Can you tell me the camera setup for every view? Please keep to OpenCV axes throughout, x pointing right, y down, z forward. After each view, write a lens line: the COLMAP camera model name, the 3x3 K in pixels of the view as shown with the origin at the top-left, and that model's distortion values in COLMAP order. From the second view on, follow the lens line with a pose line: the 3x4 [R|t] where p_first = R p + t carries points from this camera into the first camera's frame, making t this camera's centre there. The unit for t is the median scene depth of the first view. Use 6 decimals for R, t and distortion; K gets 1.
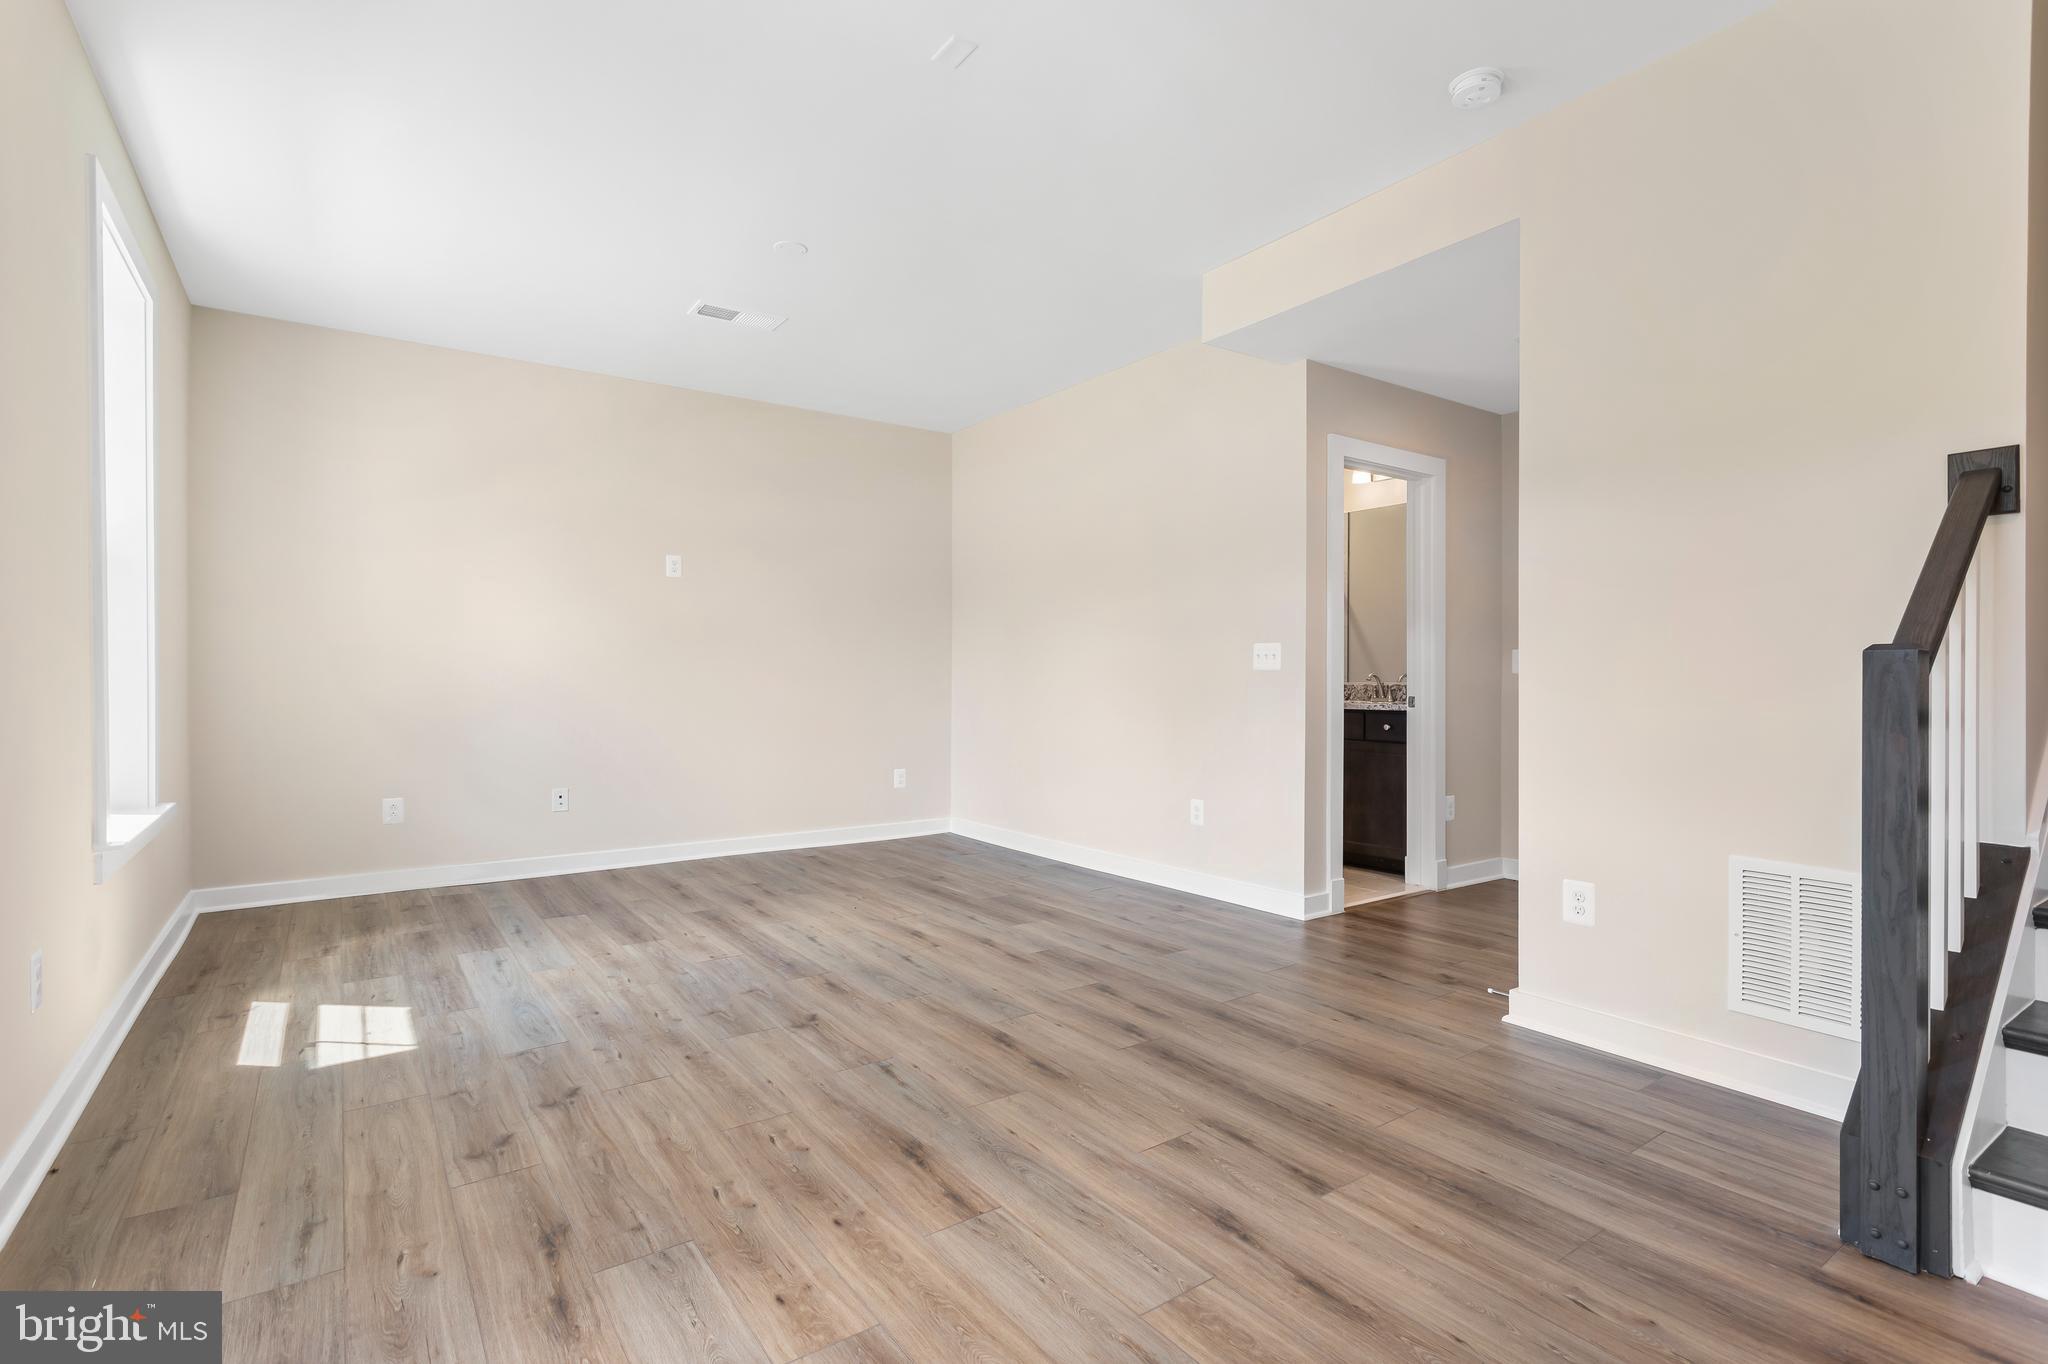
lens RADIAL K [[974.1, 0, 1024.4], [0, 974.1, 681.2], [0, 0, 1]] dist [-0.002474, 0.000769]
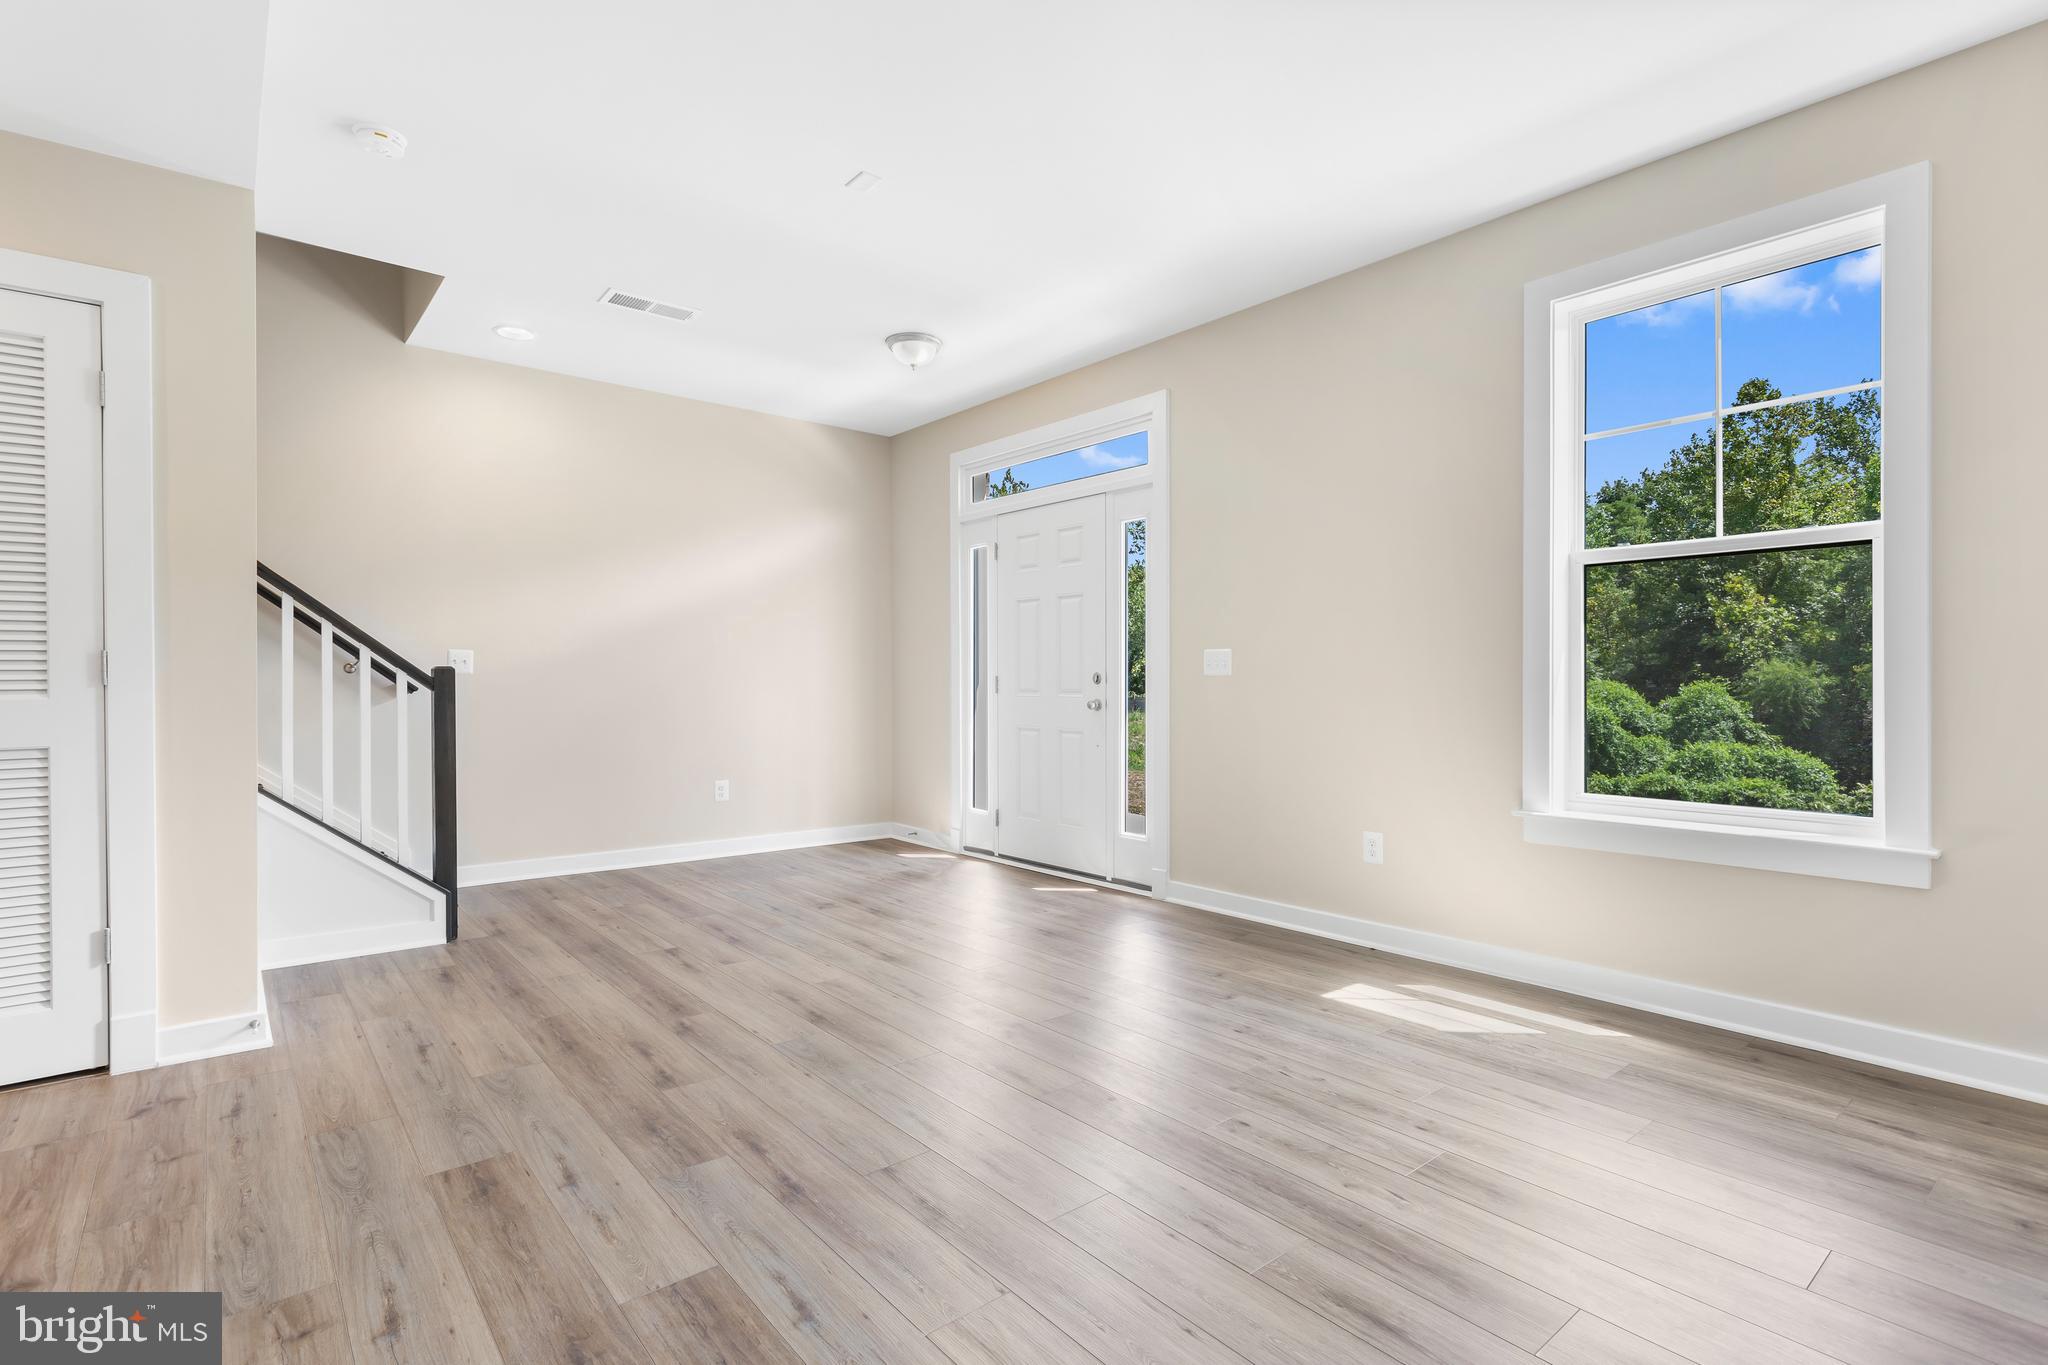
lens RADIAL K [[974.1, 0, 1023.2], [0, 974.1, 682.6], [0, 0, 1]] dist [-0.002474, 0.000769]
pose [[-0.996980, -0.000801, -0.077658, -0.164050], [-0.001122, 0.999991, 0.004090, -0.007037], [0.077654, 0.004165, -0.996972, 2.065003]]
